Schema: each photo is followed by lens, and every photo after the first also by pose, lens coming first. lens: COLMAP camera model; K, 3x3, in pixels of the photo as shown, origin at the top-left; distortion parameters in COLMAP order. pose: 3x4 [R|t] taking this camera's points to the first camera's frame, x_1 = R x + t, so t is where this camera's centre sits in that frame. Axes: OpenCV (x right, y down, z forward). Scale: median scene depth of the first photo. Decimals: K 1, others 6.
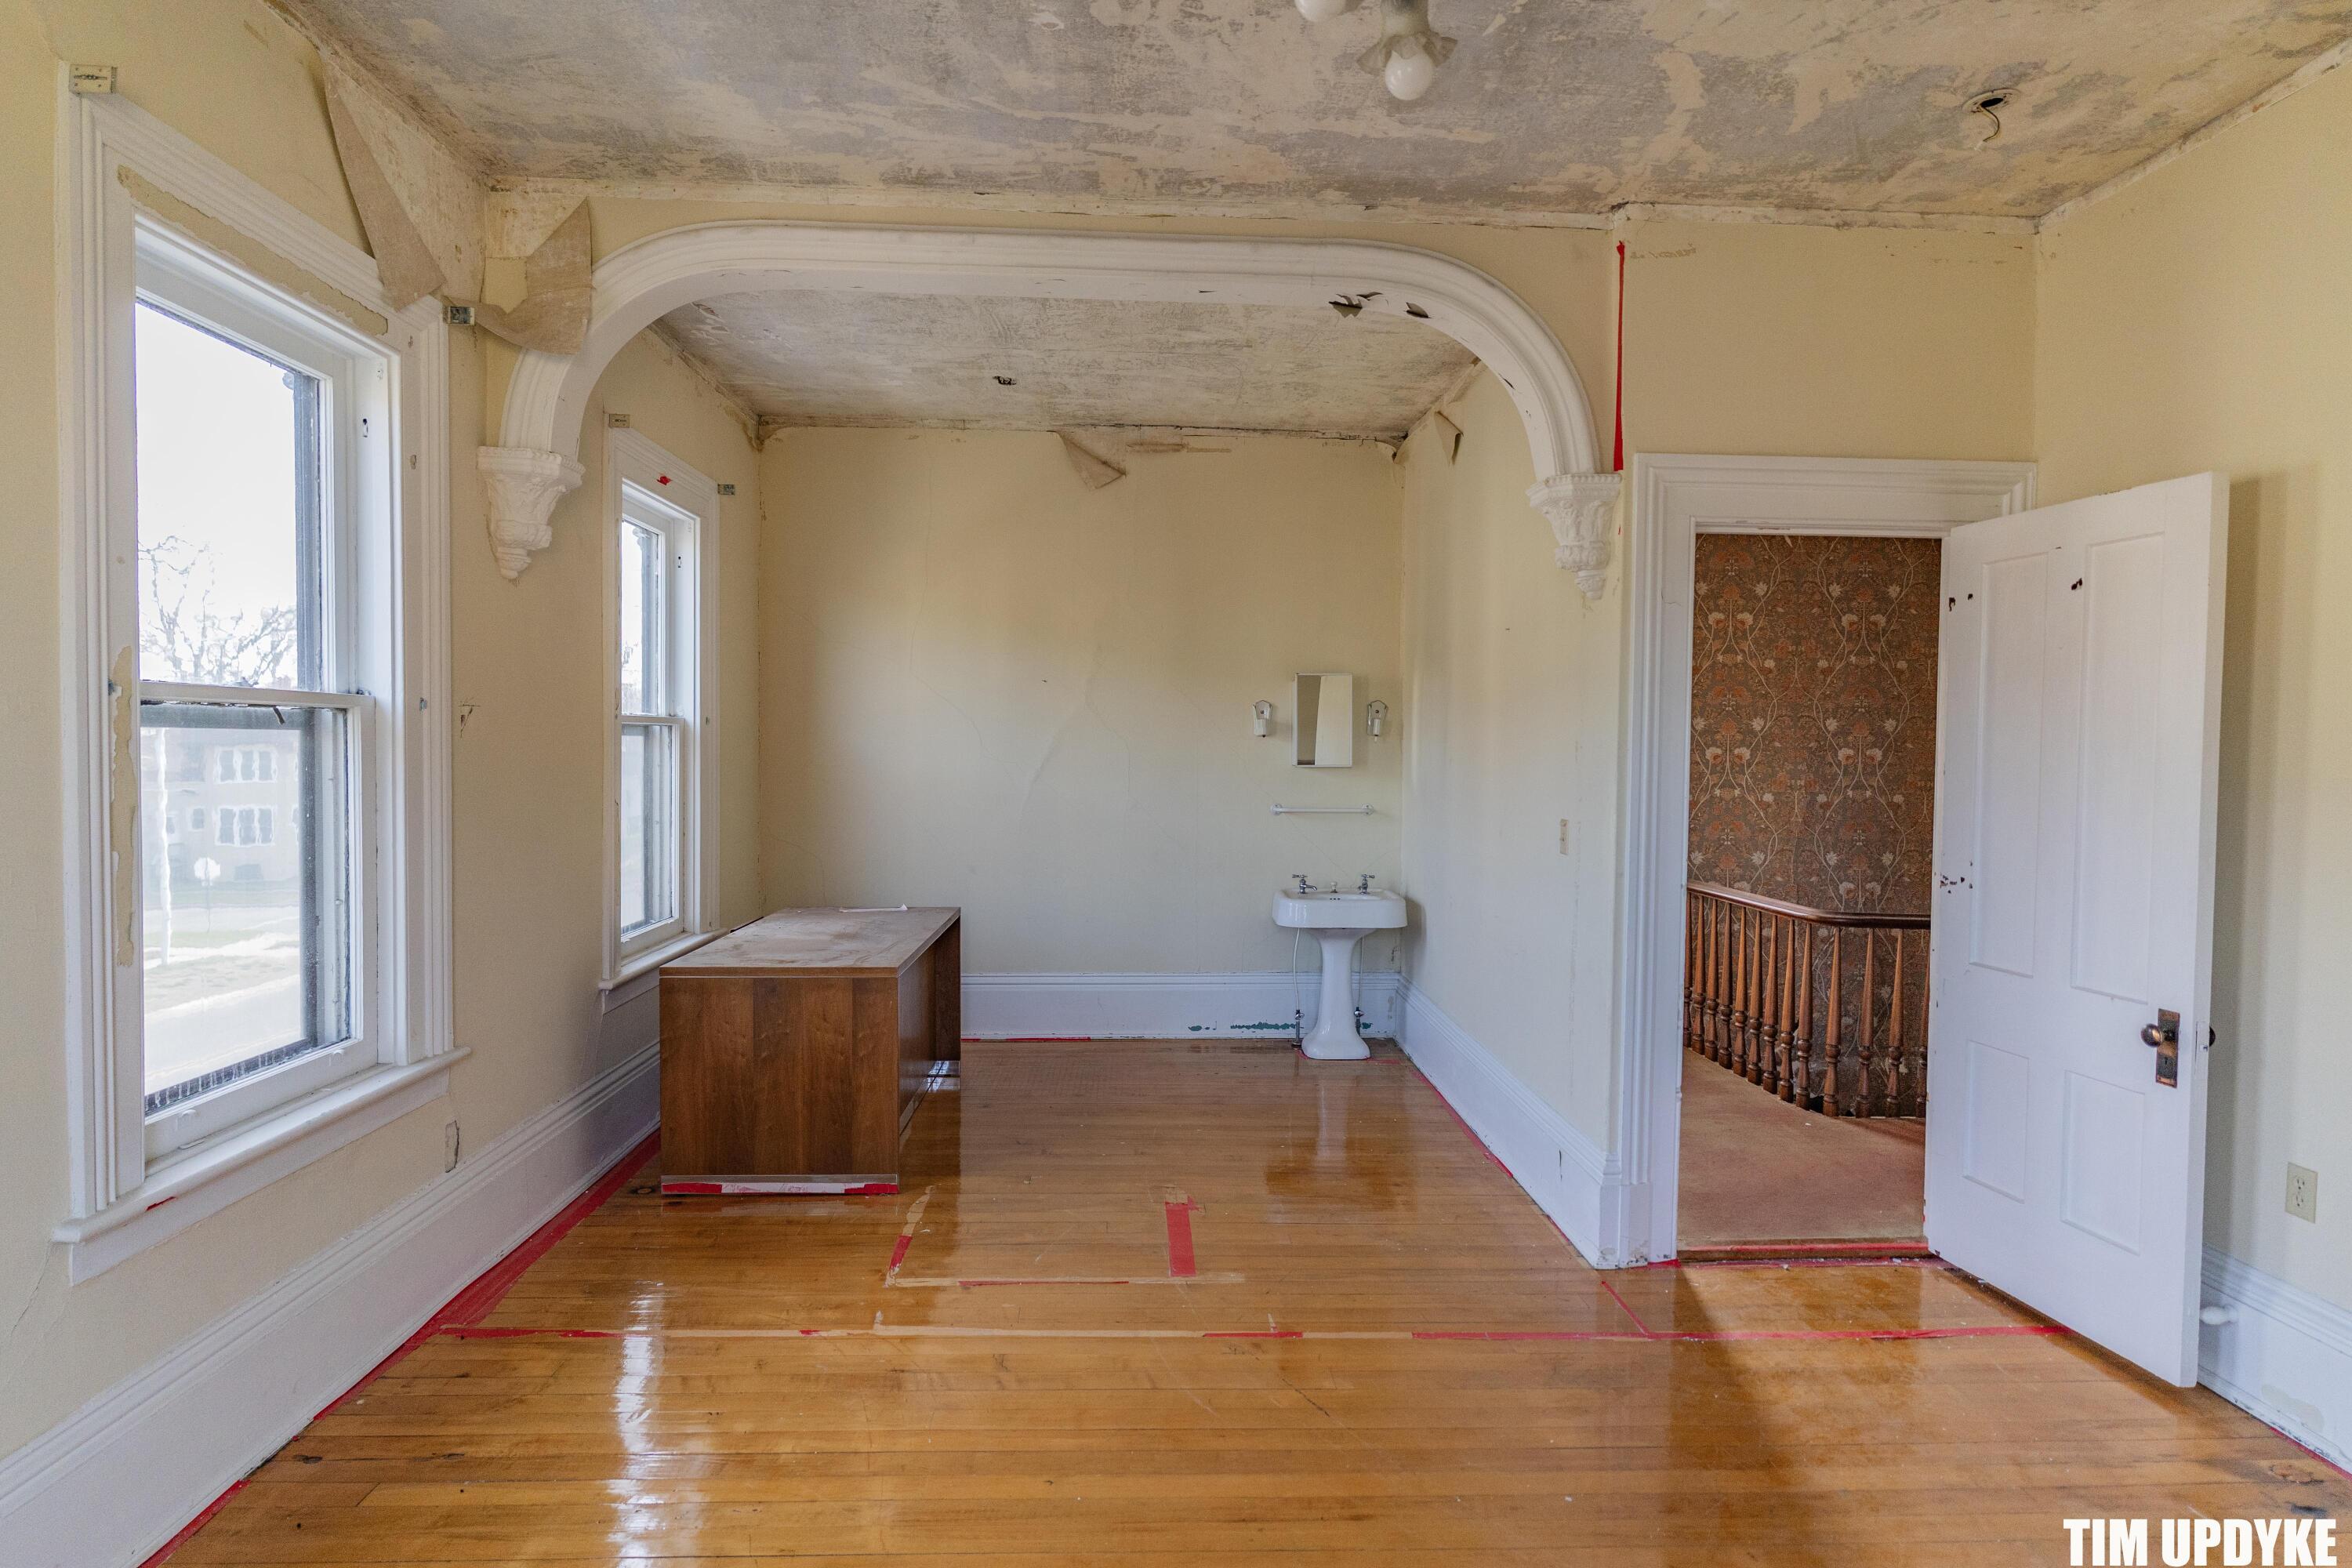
lens RADIAL K [[1283.1, 0, 1172.1], [0, 1283.1, 774.7], [0, 0, 1]] dist [-0.005428, 0.003447]
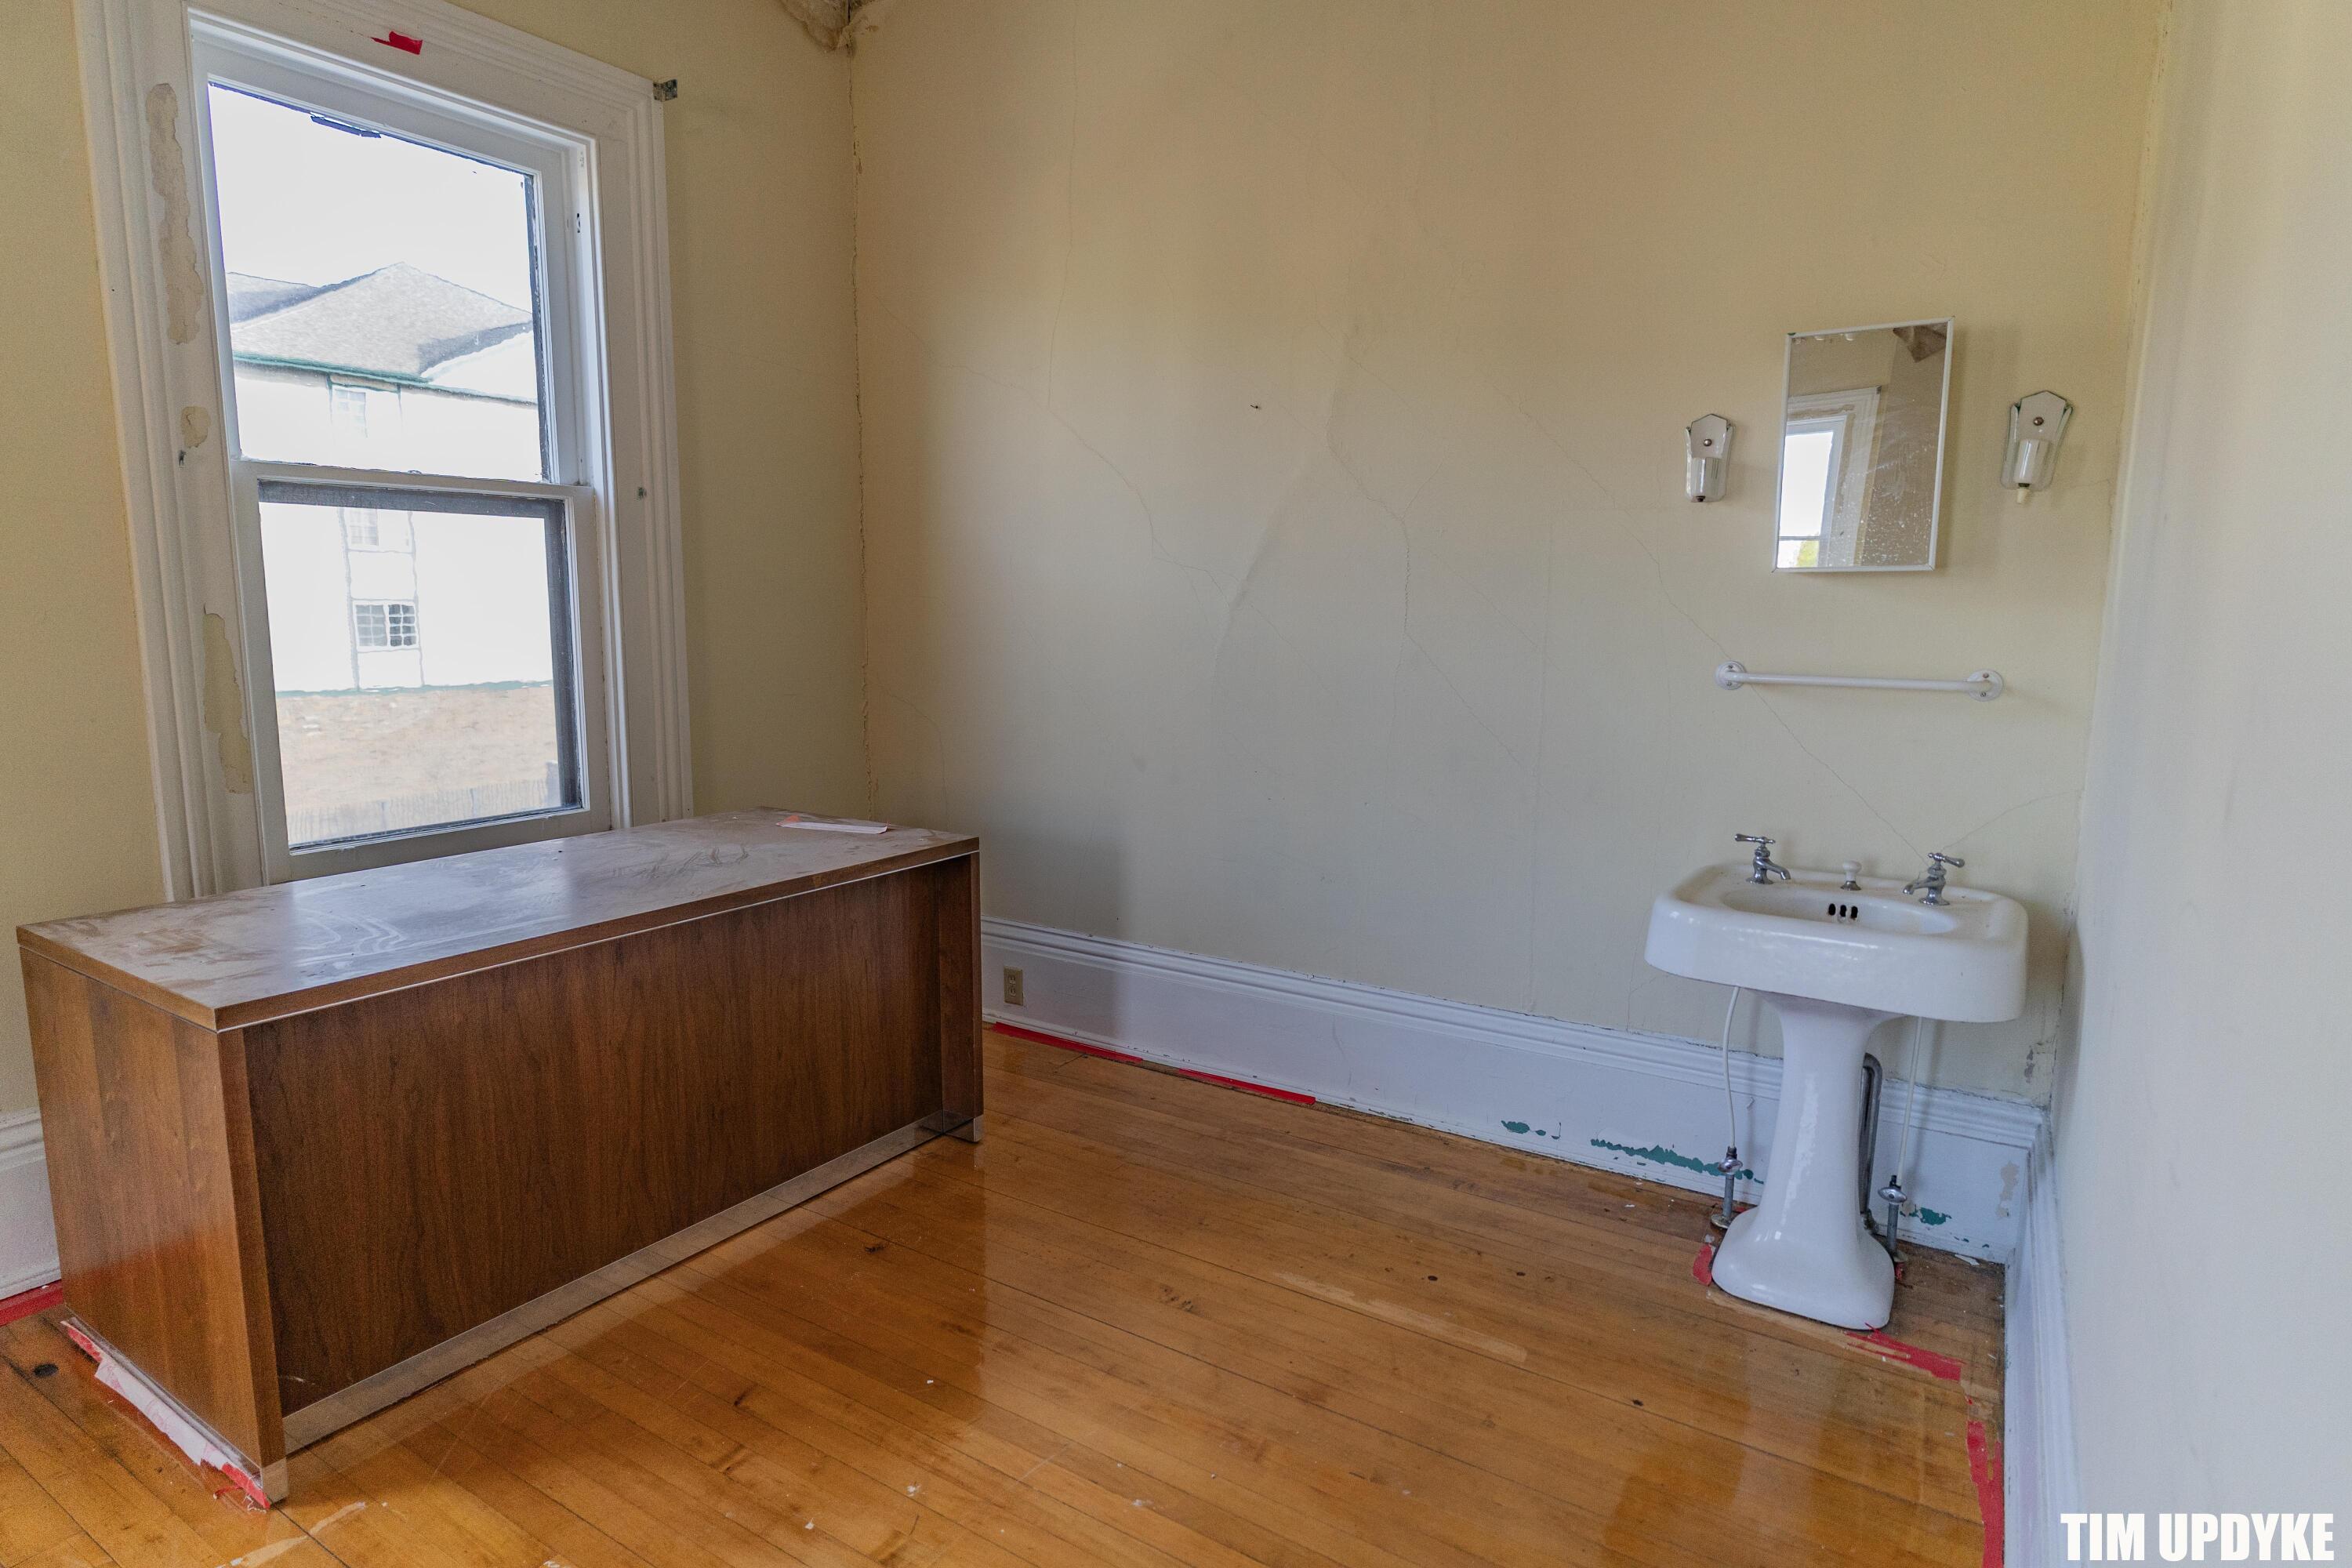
lens RADIAL K [[1283.1, 0, 1187.3], [0, 1283.1, 771.8], [0, 0, 1]] dist [-0.005428, 0.003447]
pose [[0.821114, 0.080035, -0.565124, 0.177341], [-0.017383, 0.993167, 0.115399, 0.013133], [0.570499, -0.084932, 0.816895, 0.551244]]
